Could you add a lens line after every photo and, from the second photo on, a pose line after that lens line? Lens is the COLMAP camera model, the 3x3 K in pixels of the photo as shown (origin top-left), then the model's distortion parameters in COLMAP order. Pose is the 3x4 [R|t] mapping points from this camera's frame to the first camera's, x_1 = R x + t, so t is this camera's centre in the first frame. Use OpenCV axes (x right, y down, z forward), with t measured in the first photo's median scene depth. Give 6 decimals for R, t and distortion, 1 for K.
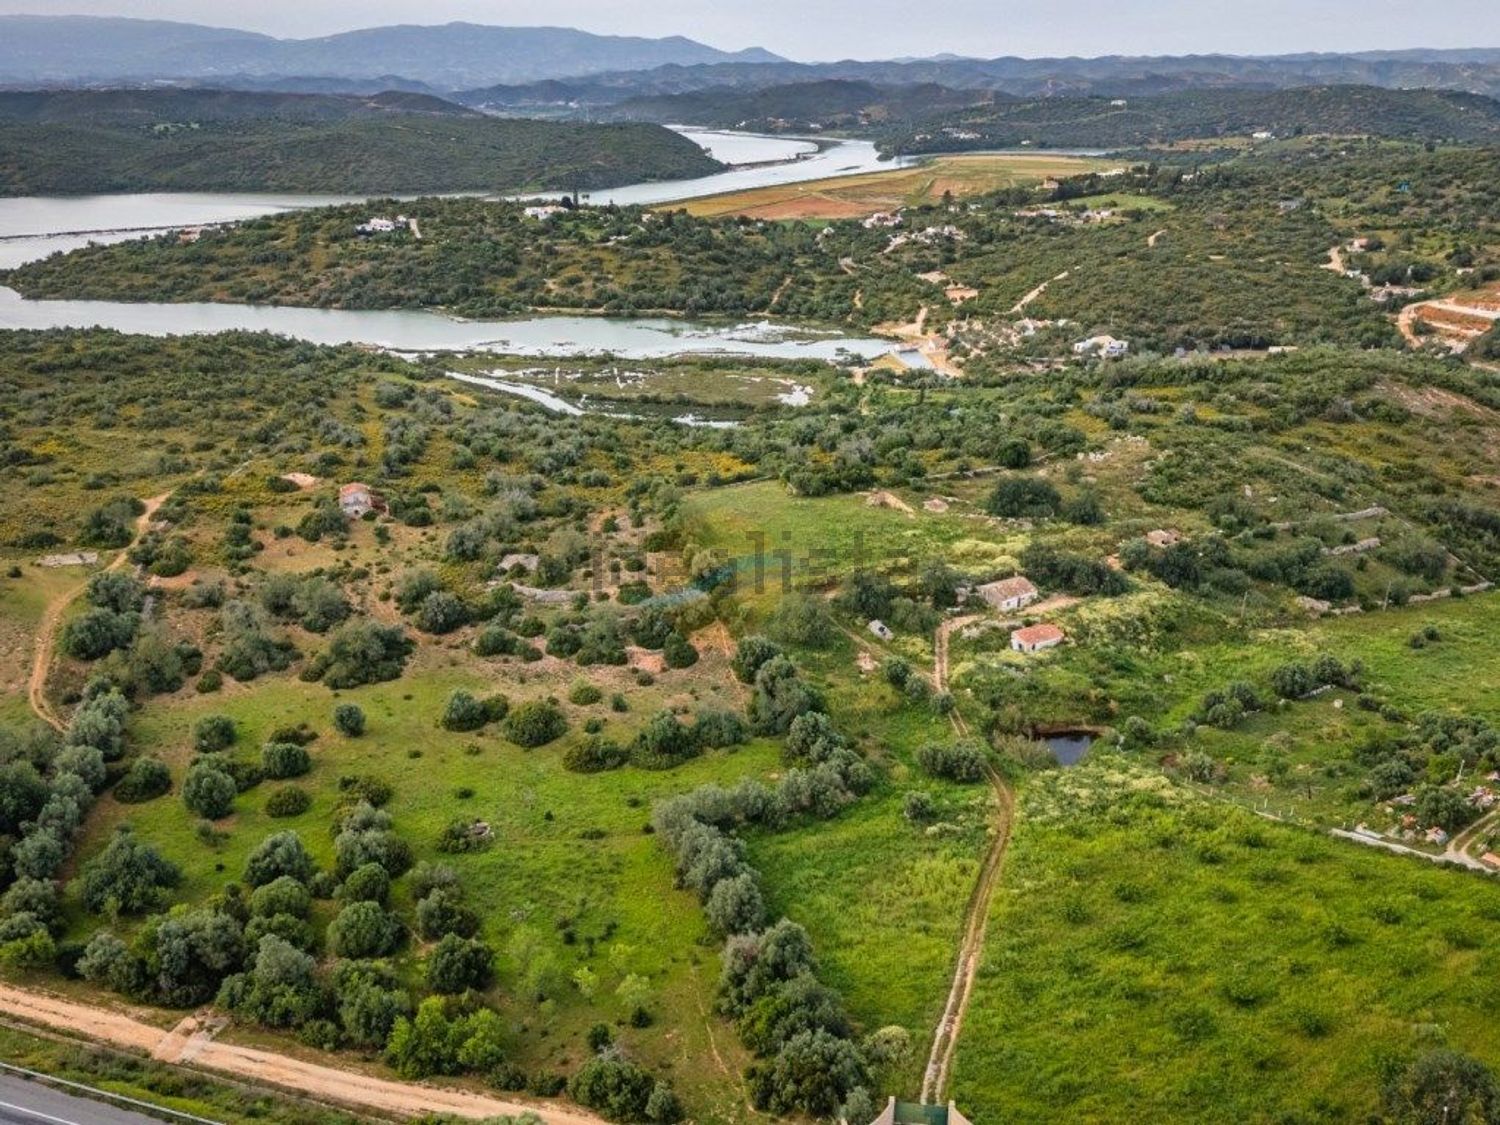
lens RADIAL K [[1270.9, 0, 750.0], [0, 1270.9, 562.5], [0, 0, 1]] dist [0.100204, -0.141533]
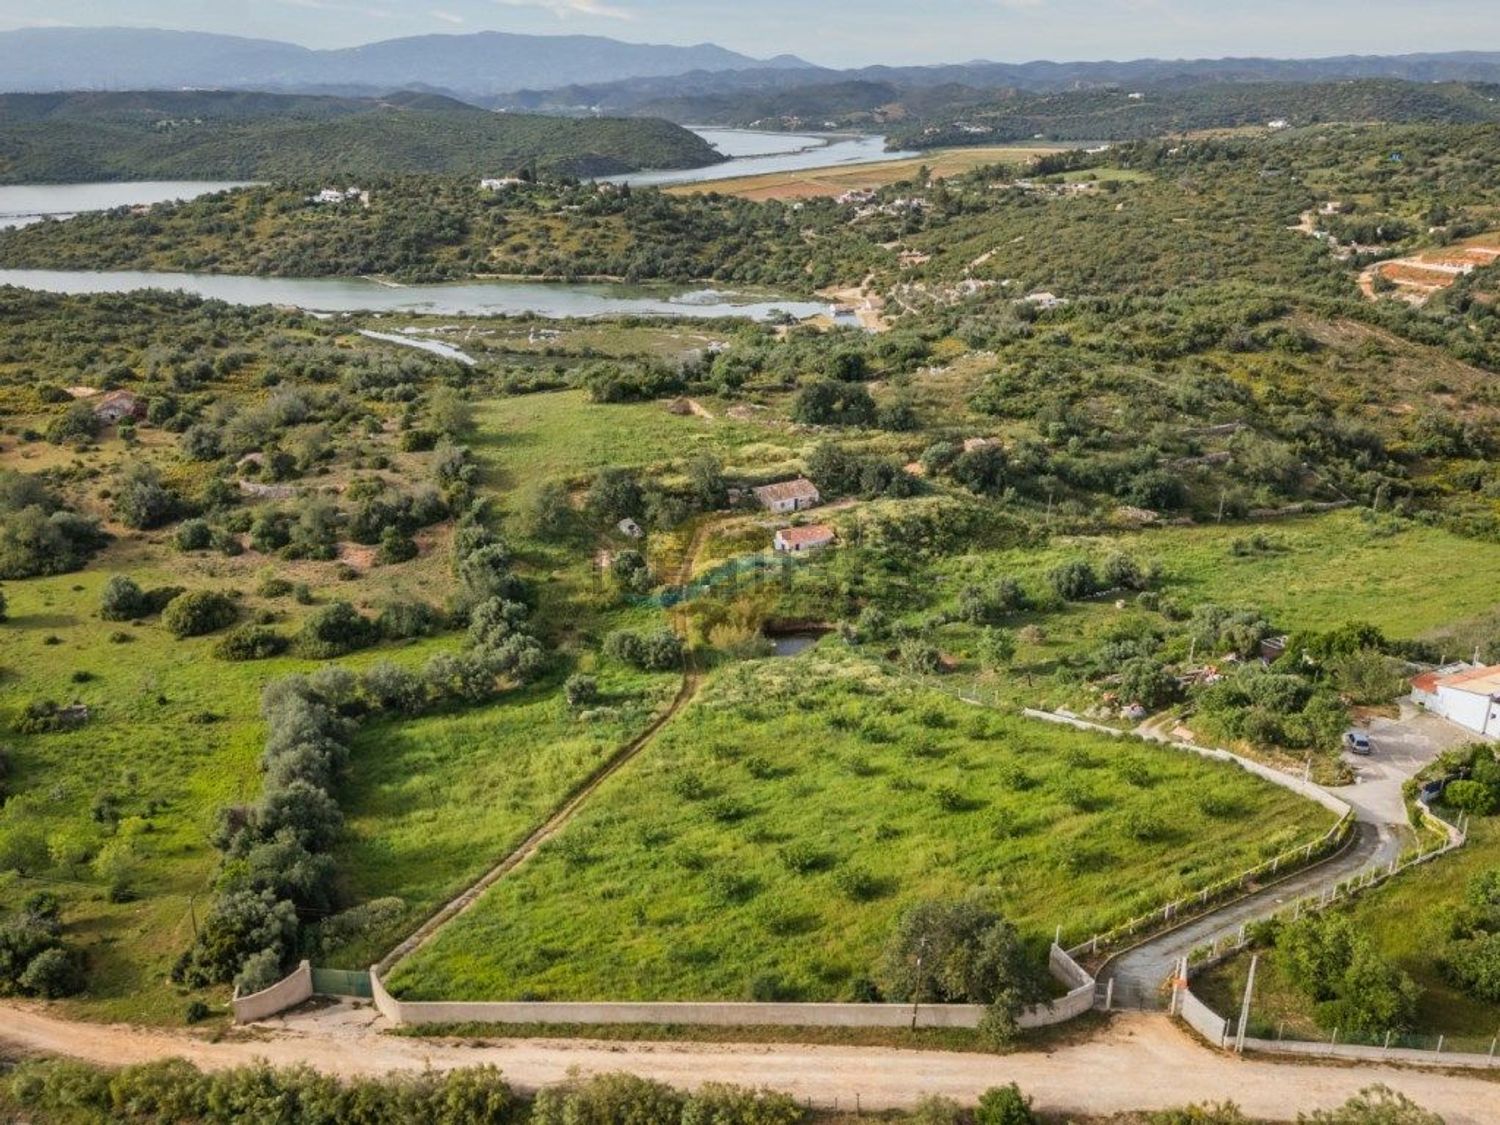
lens RADIAL K [[1261.4, 0, 746.1], [0, 1261.4, 600.8], [0, 0, 1]] dist [0.089832, -0.111874]
pose [[0.999563, 0.004627, -0.029191, 0.085590], [-0.003996, 0.999757, 0.021666, 0.034388], [0.029284, -0.021539, 0.999339, 0.040973]]
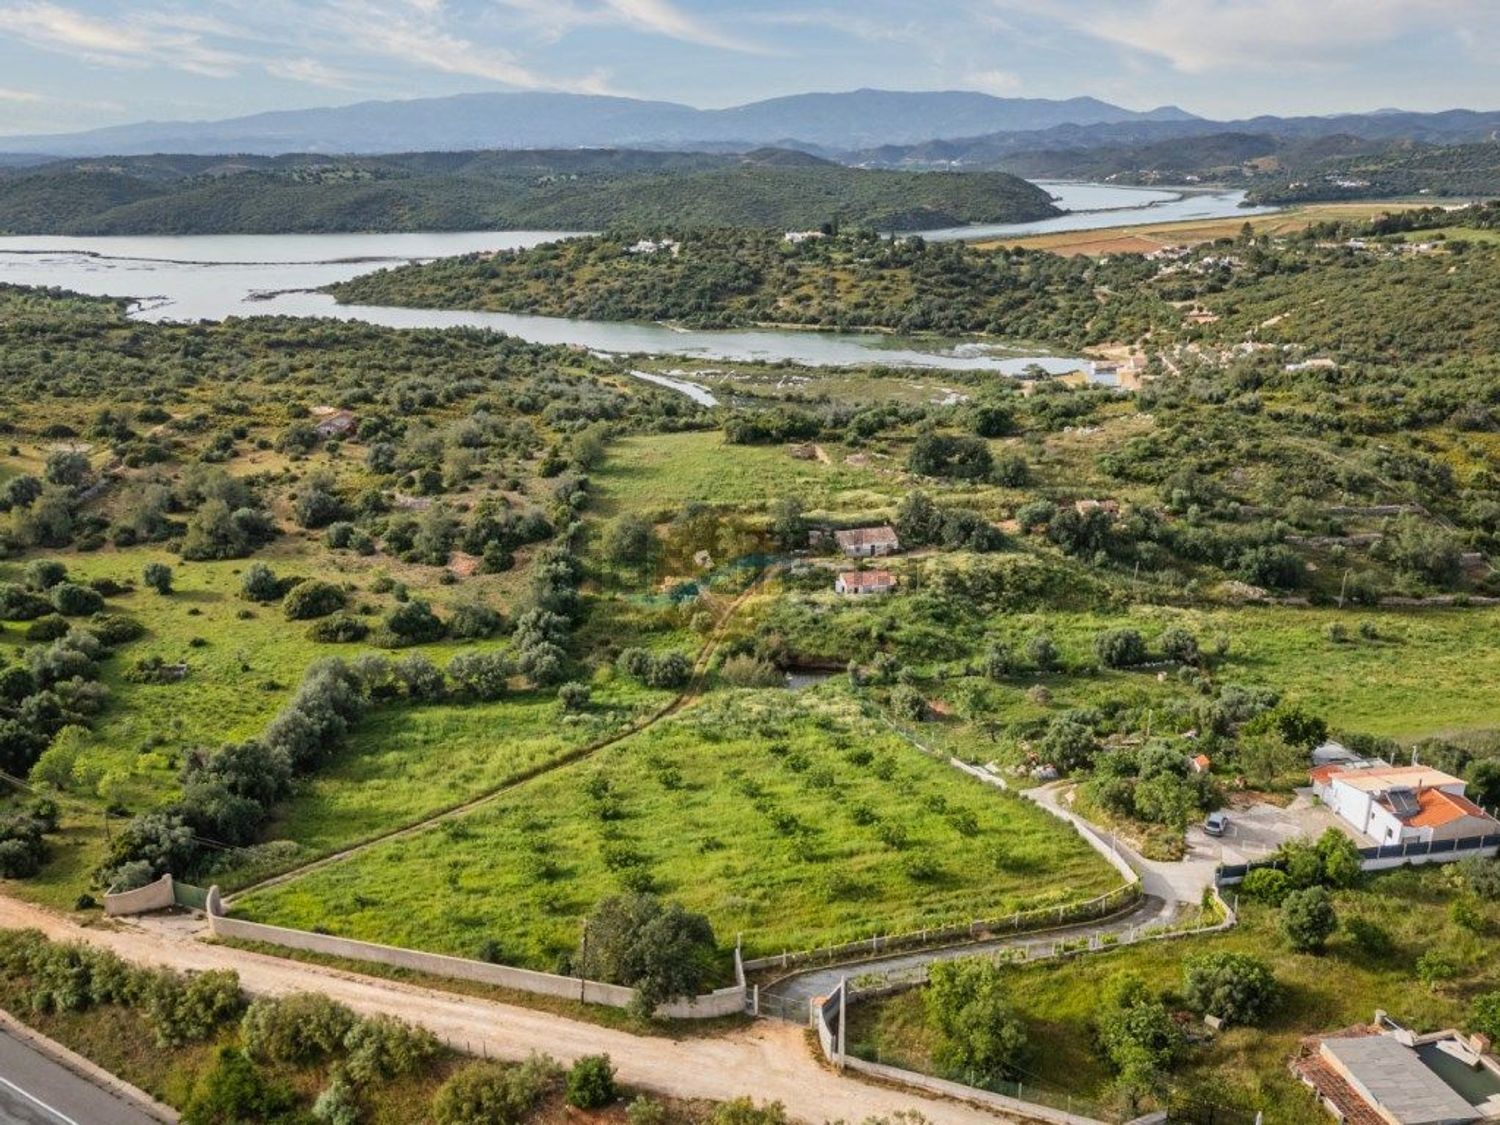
lens RADIAL K [[1262.3, 0, 748.5], [0, 1262.3, 618.5], [0, 0, 1]] dist [0.073608, -0.079694]
pose [[0.955780, 0.095070, -0.278293, 0.163894], [-0.096157, 0.995318, 0.009776, 0.034371], [0.277920, 0.017416, 0.960446, 0.036203]]
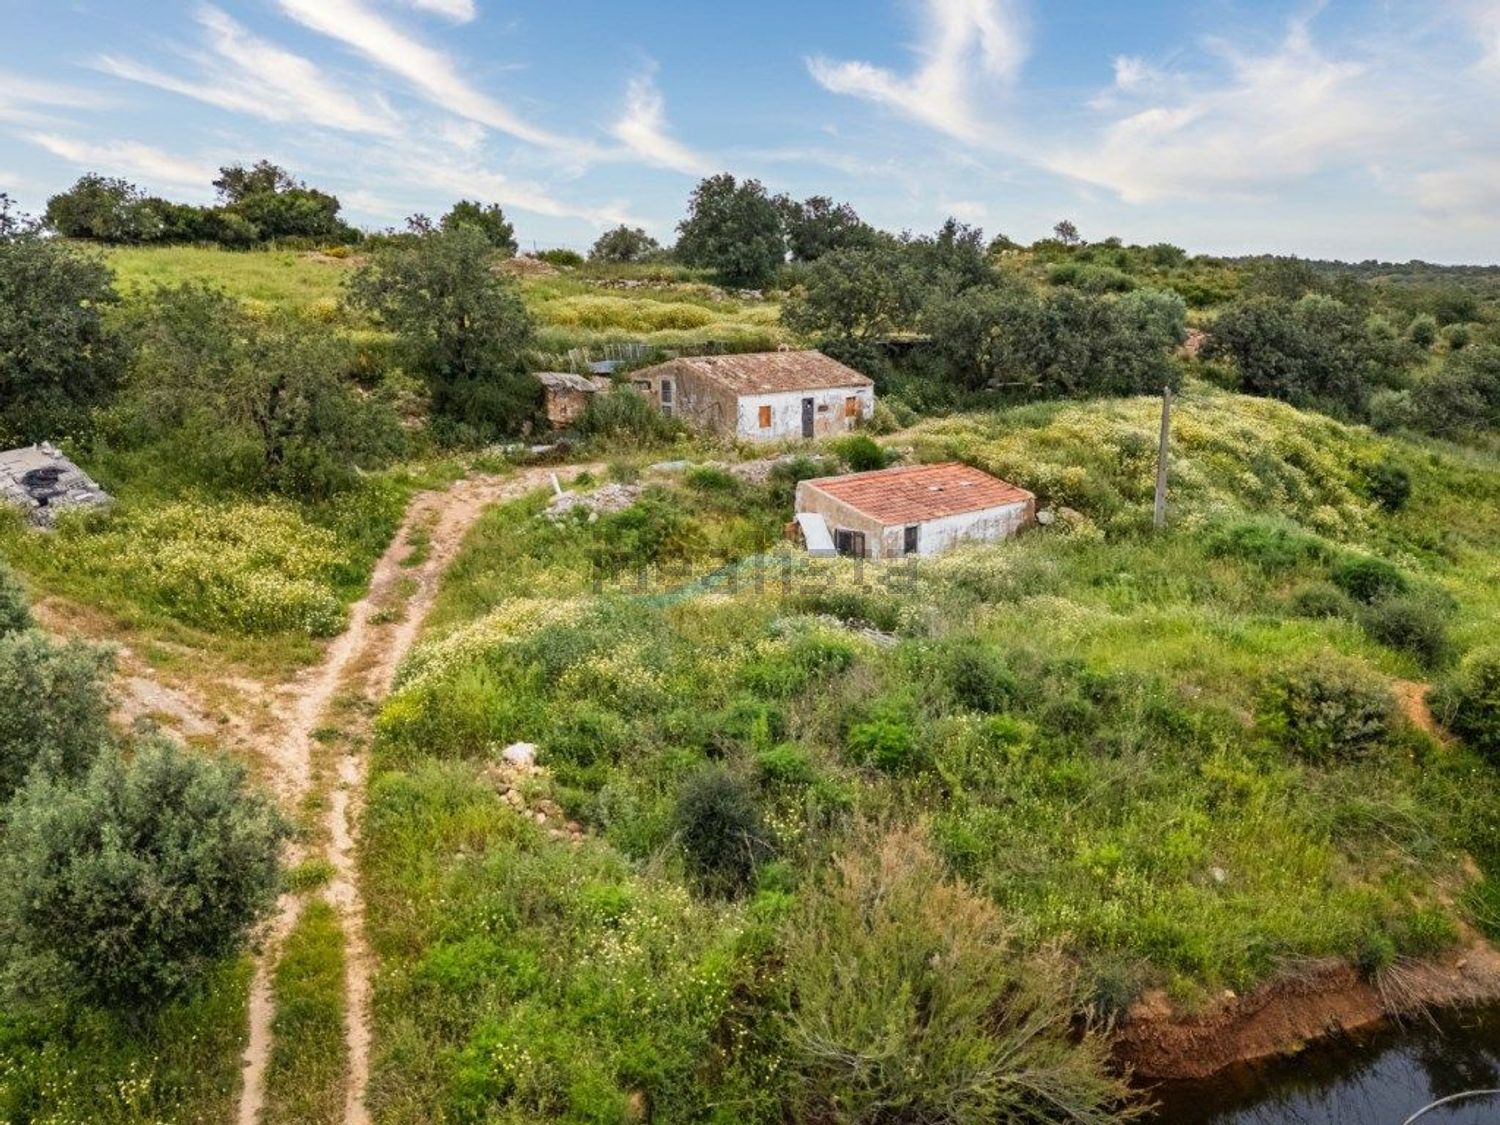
lens RADIAL K [[1263.6, 0, 754.1], [0, 1263.6, 530.1], [0, 0, 1]] dist [0.110938, -0.171605]
pose [[0.977085, -0.044766, 0.208086, 0.064186], [0.081521, 0.981793, -0.171573, 0.038571], [-0.196617, 0.184605, 0.962945, 0.330983]]
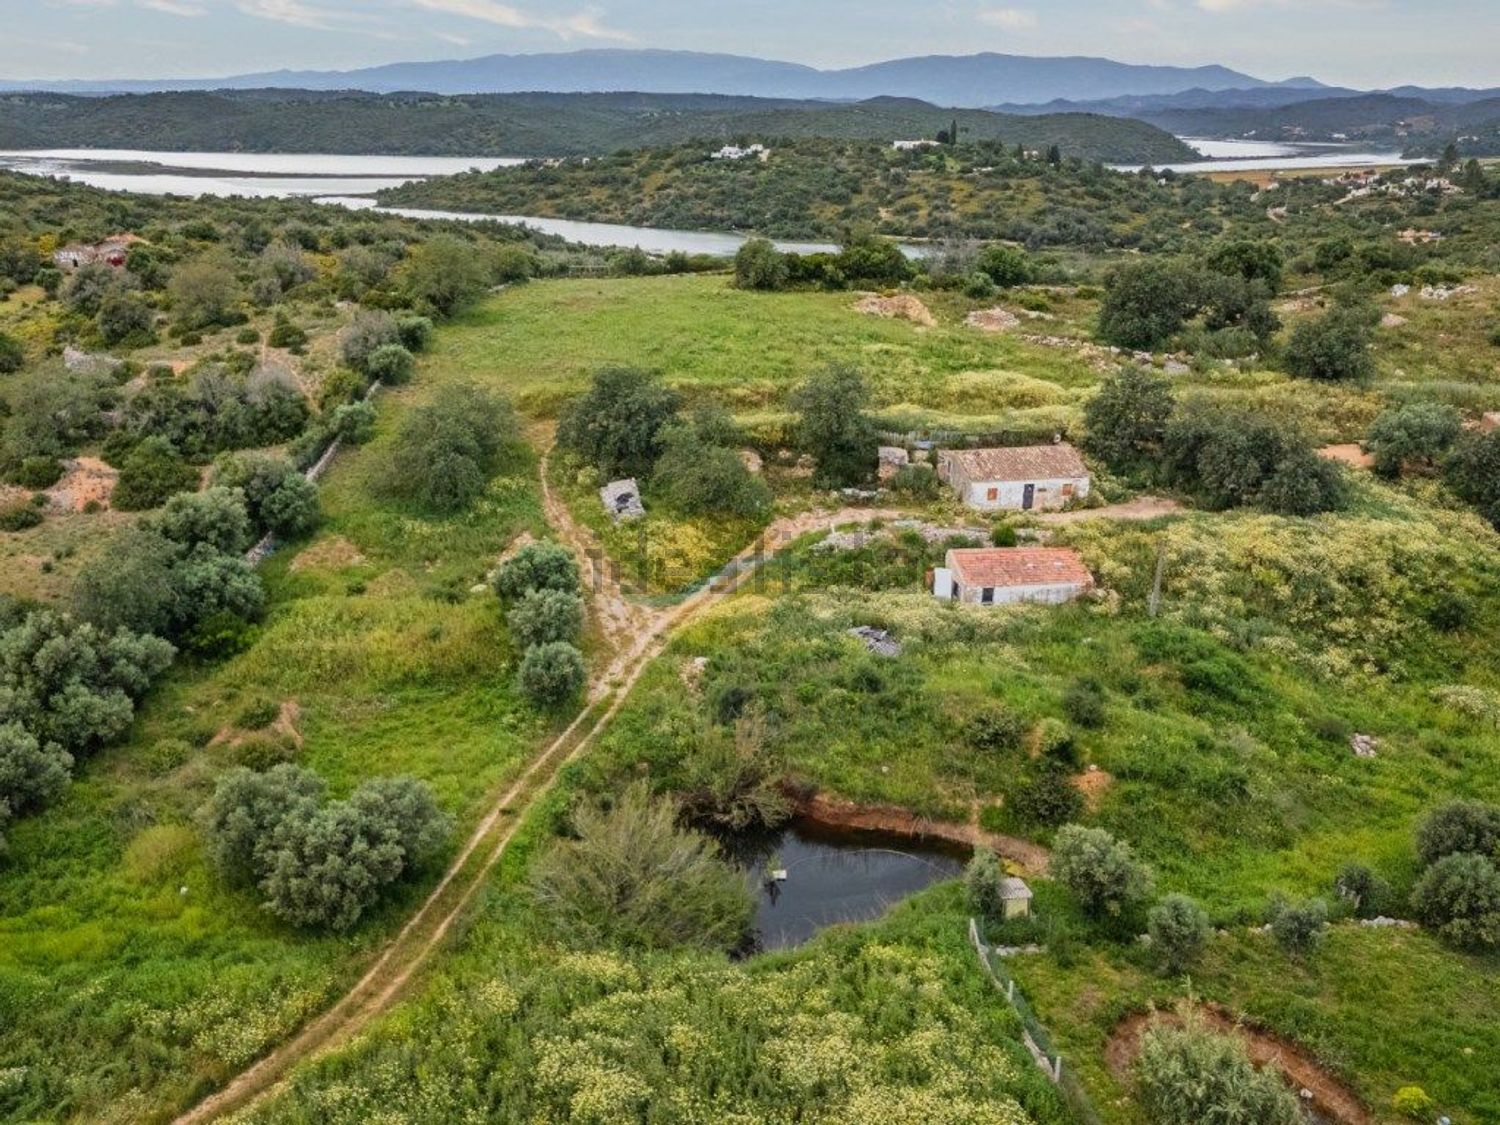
lens RADIAL K [[1263.6, 0, 754.1], [0, 1263.6, 530.1], [0, 0, 1]] dist [0.110938, -0.171605]
pose [[0.927894, 0.128942, -0.349838, 0.115094], [-0.144810, 0.989268, -0.019466, 0.026032], [0.343574, 0.068722, 0.936608, 0.256151]]
